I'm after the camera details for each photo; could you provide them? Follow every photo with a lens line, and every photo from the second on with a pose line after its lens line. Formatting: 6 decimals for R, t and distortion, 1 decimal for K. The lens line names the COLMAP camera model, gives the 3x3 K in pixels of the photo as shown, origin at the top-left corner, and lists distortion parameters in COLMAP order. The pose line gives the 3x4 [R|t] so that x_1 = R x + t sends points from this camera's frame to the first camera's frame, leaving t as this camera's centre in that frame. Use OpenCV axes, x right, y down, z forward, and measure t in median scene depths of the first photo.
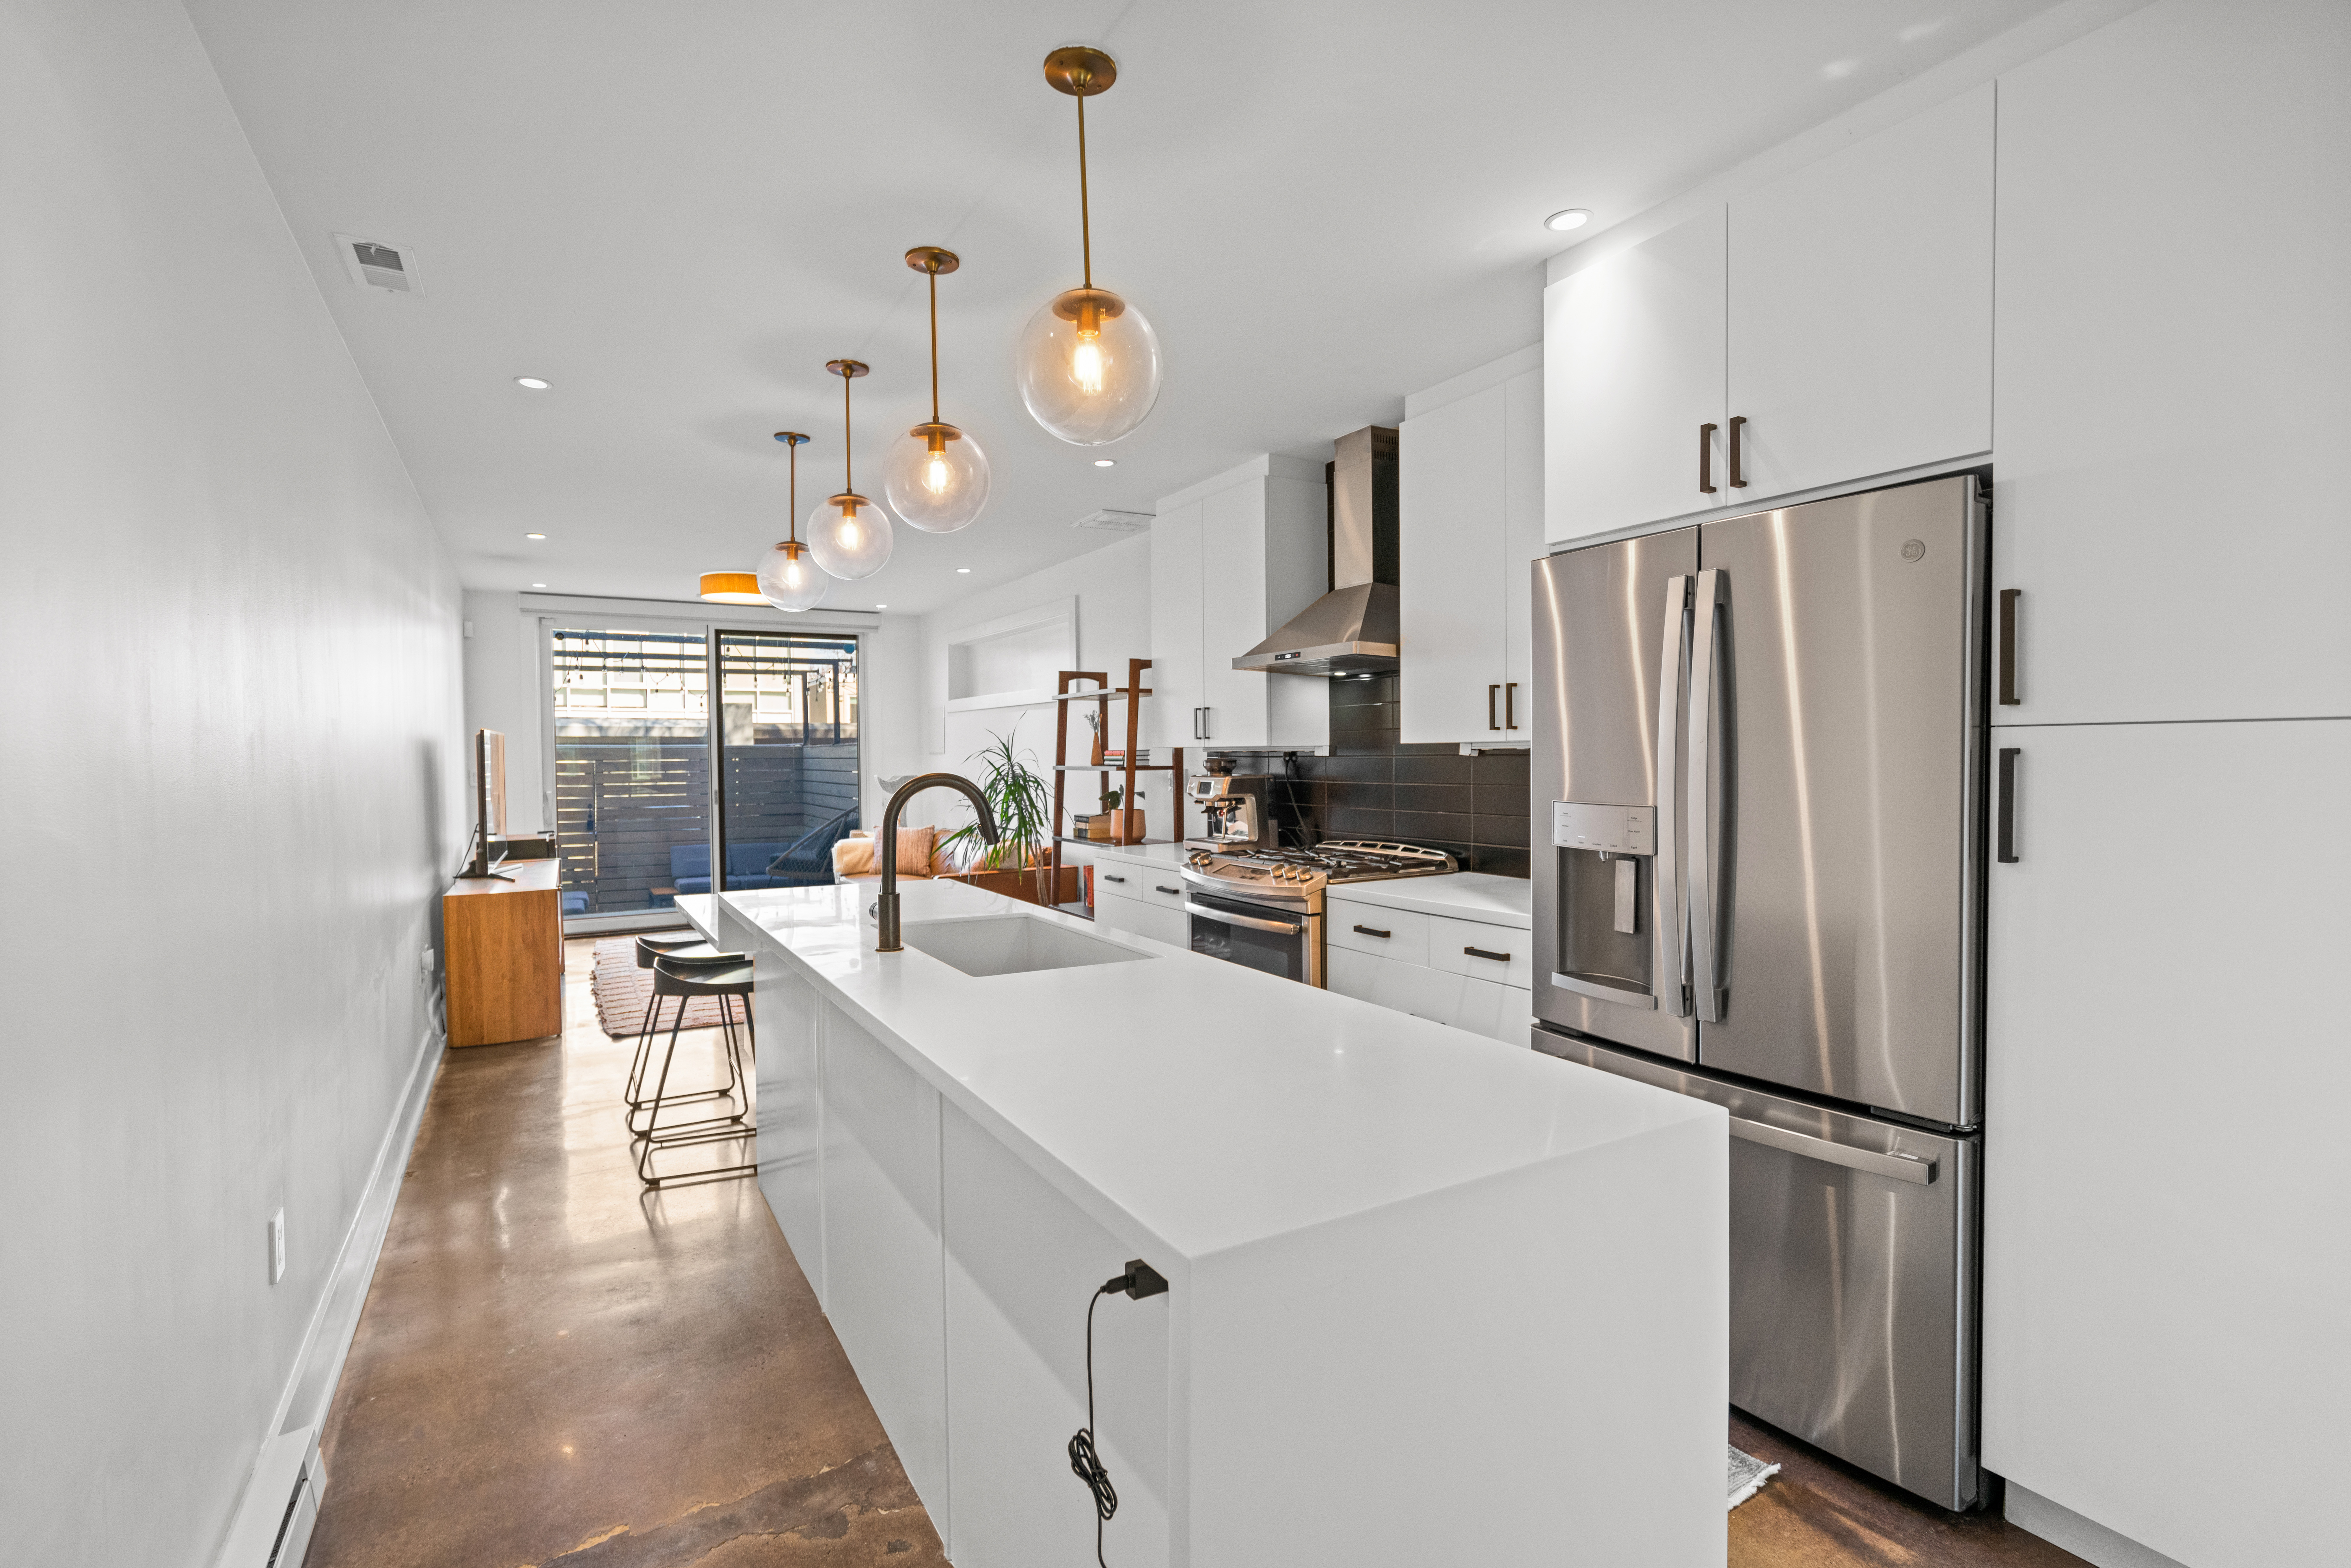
lens RADIAL K [[1081.1, 0, 1166.7], [0, 1081.1, 785.4], [0, 0, 1]] dist [-0.000800, 0.000199]
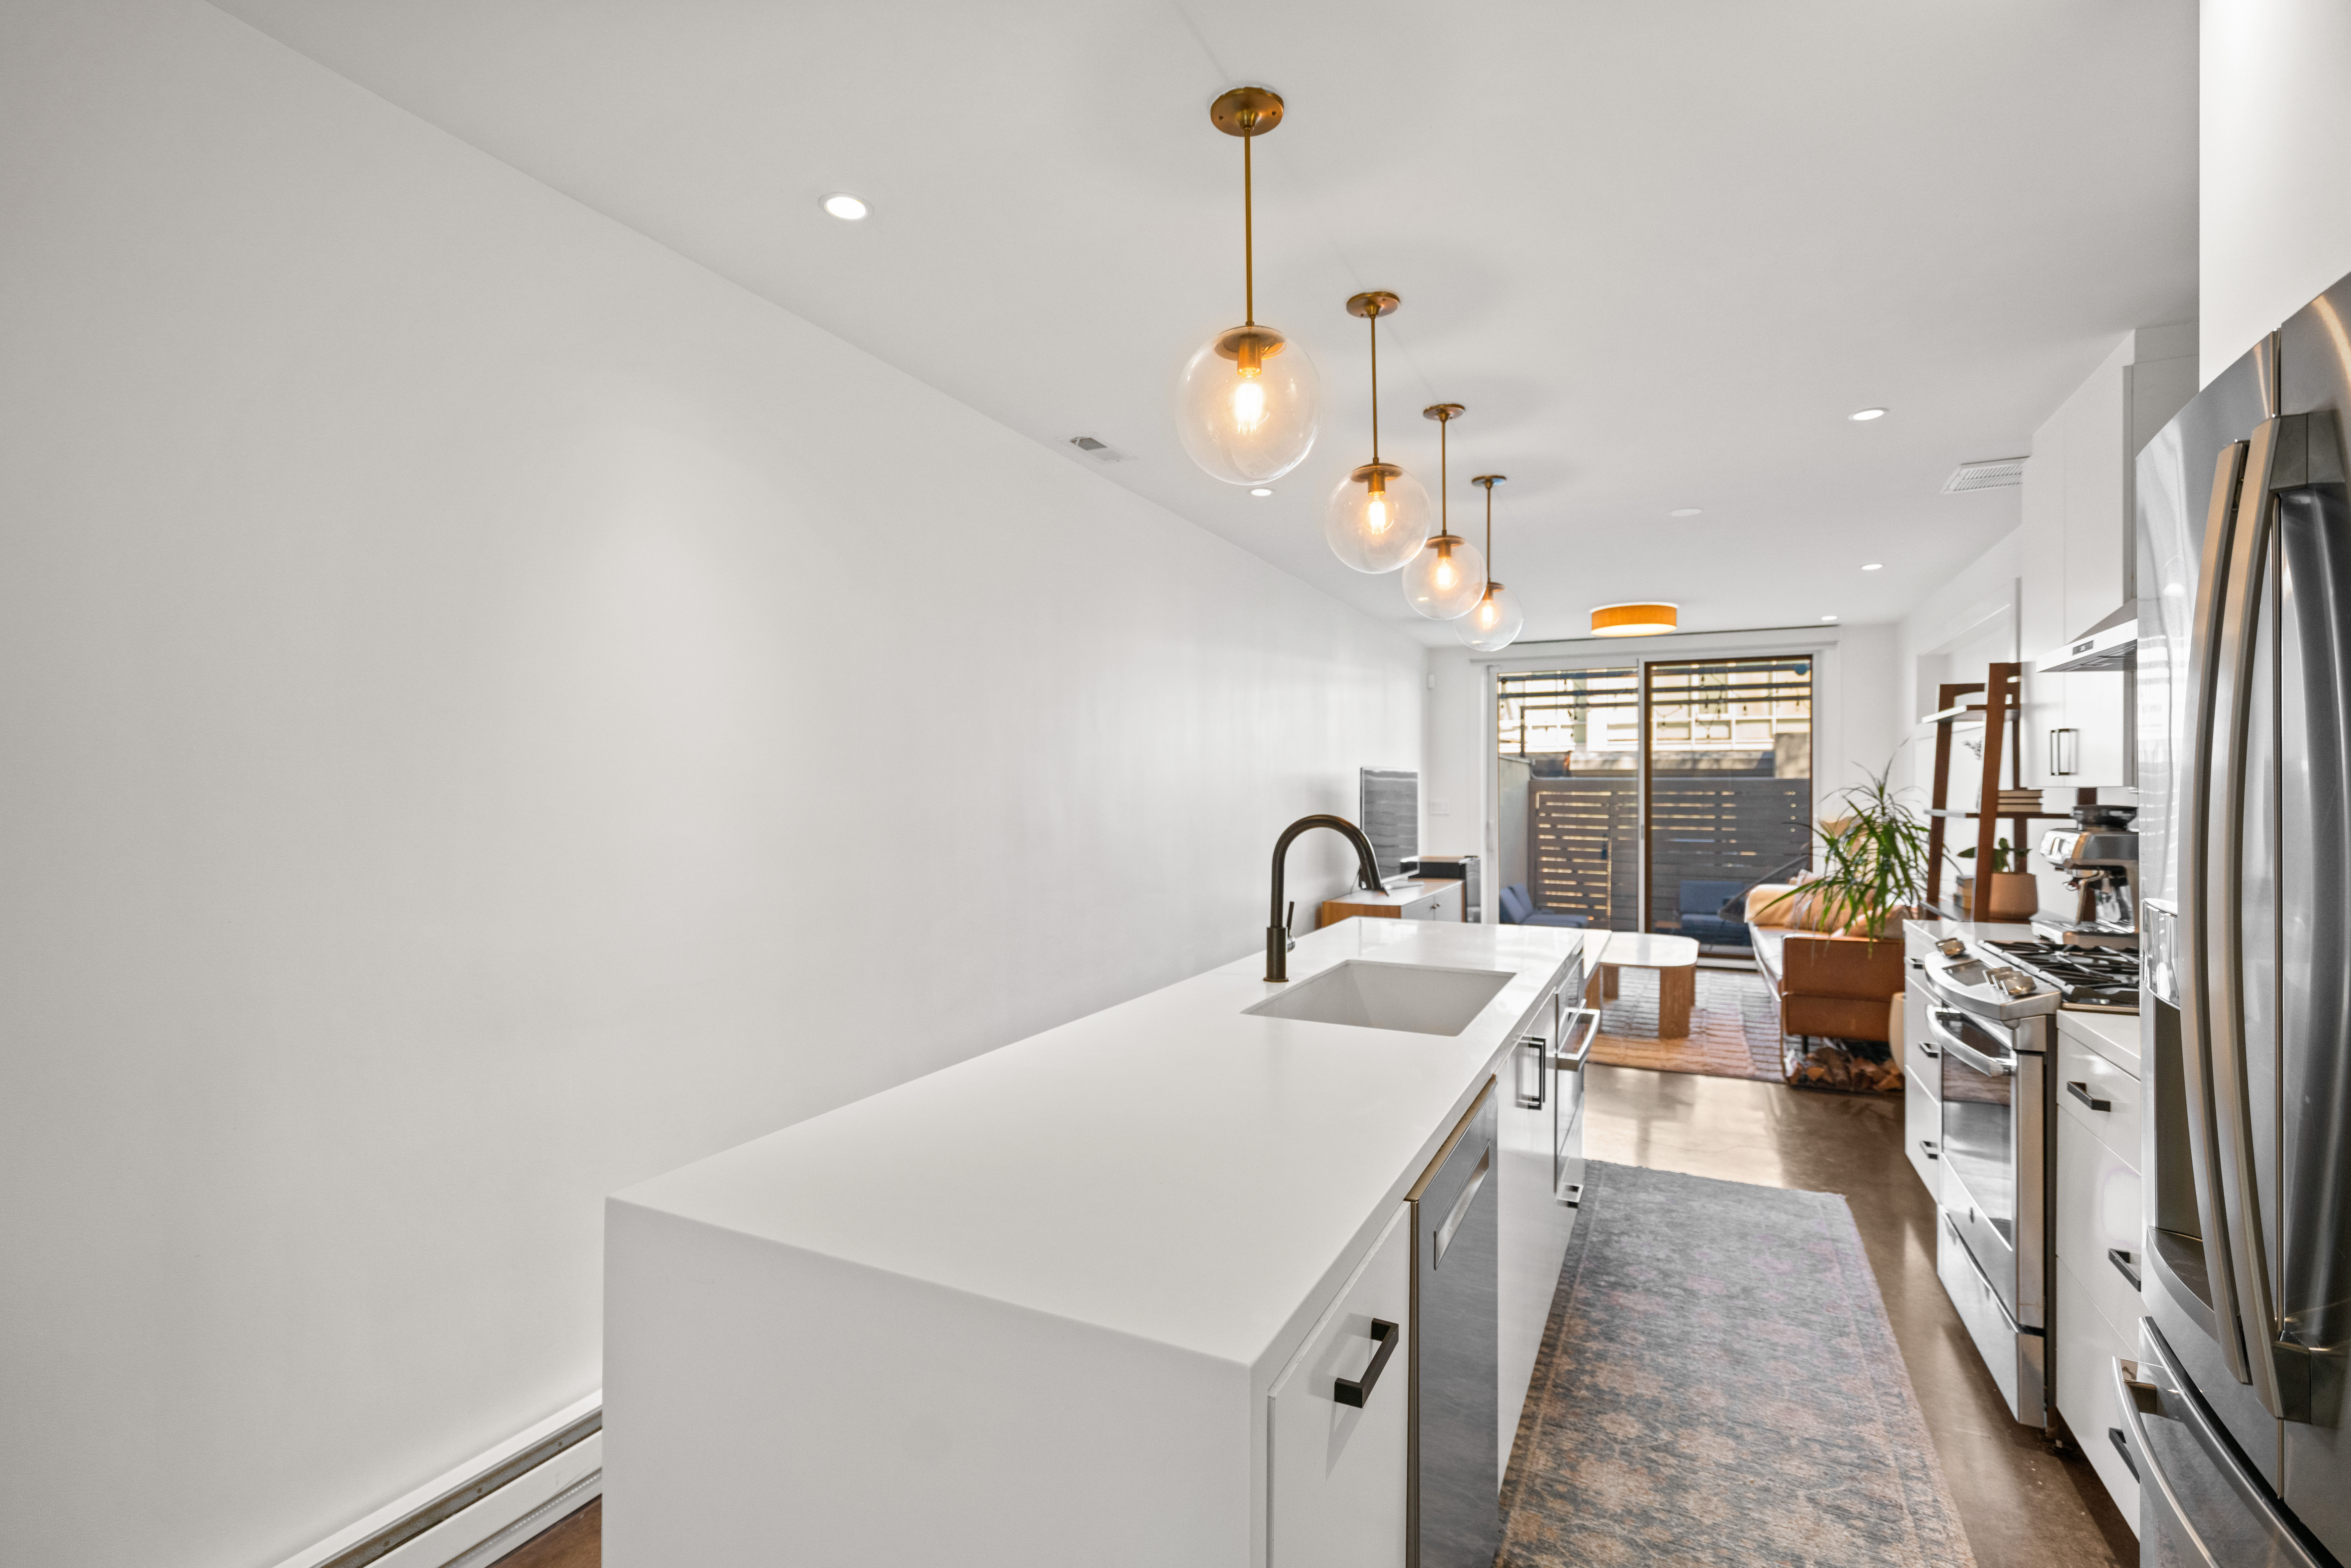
lens RADIAL K [[1089.6, 0, 1171.5], [0, 1089.6, 769.3], [0, 0, 1]] dist [0.001297, 0.000313]
pose [[0.562541, -0.003734, -0.826761, 0.231533], [-0.032631, 0.999110, -0.026715, -0.008212], [0.826125, 0.042006, 0.561918, 0.129701]]
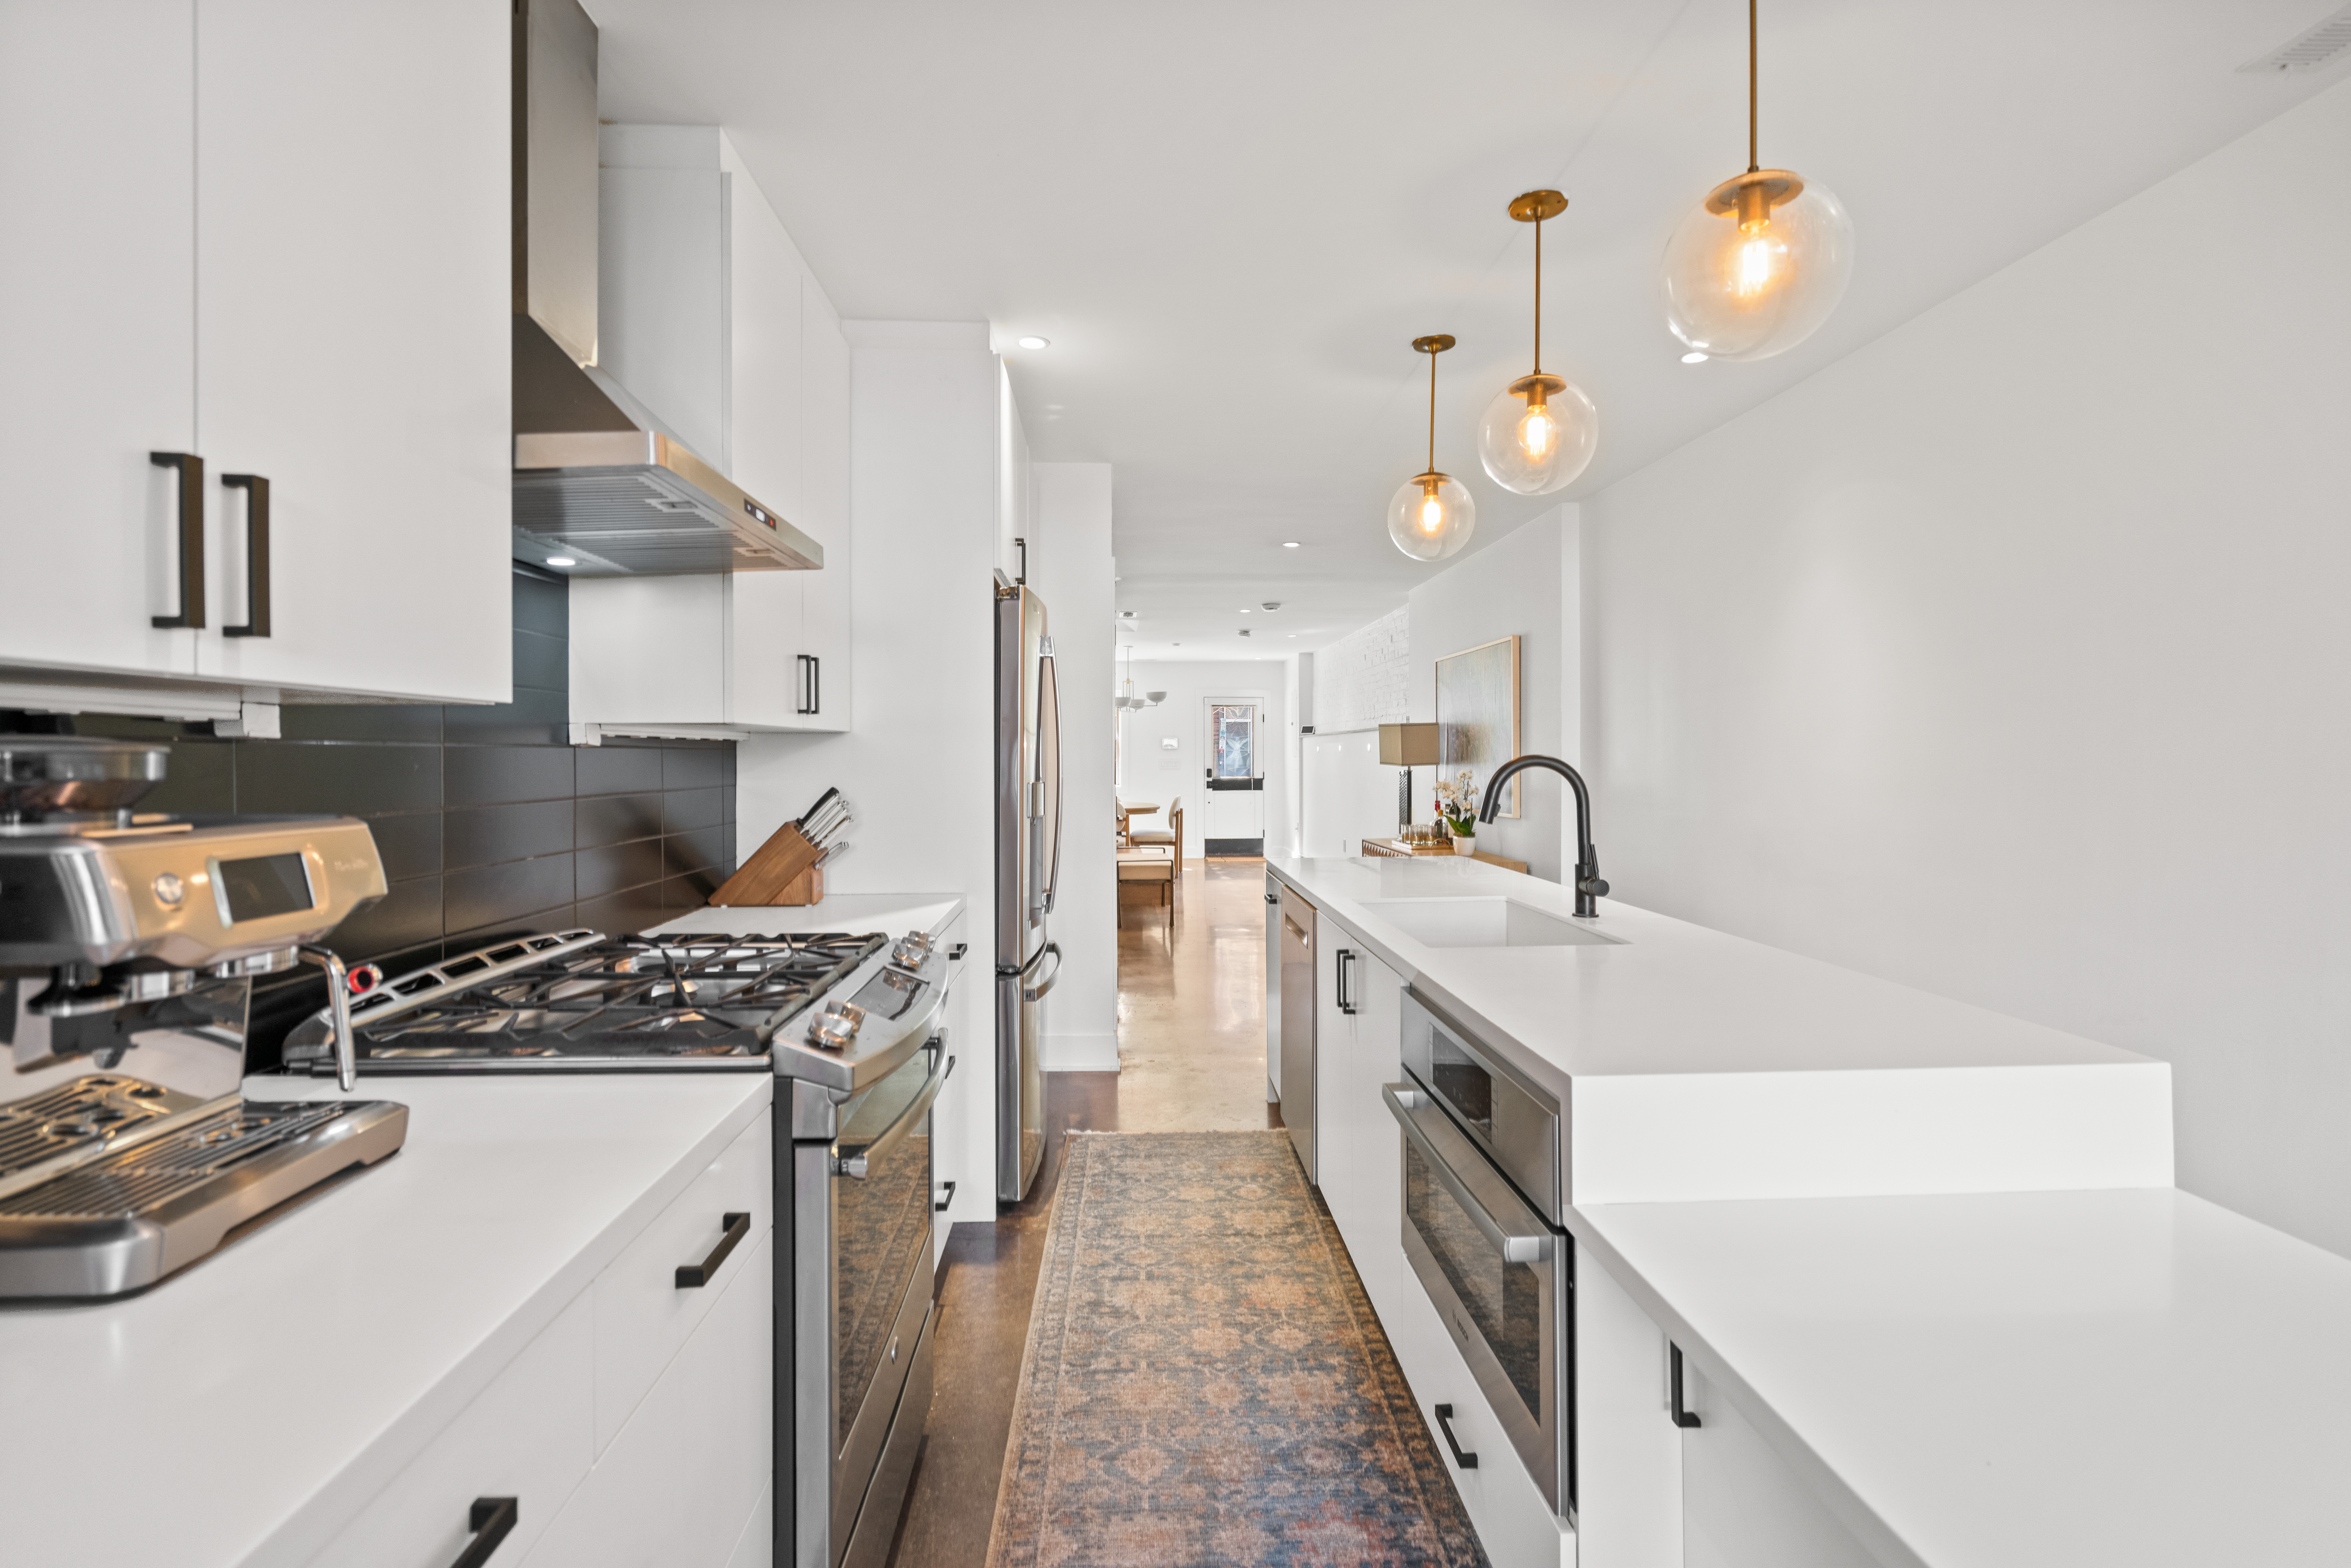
lens RADIAL K [[1089.6, 0, 1171.5], [0, 1089.6, 769.3], [0, 0, 1]] dist [0.001297, 0.000313]
pose [[-0.884342, 0.004073, 0.466823, -0.164593], [0.022100, 0.999206, 0.033147, -0.017760], [-0.466317, 0.039630, -0.883730, 0.885031]]
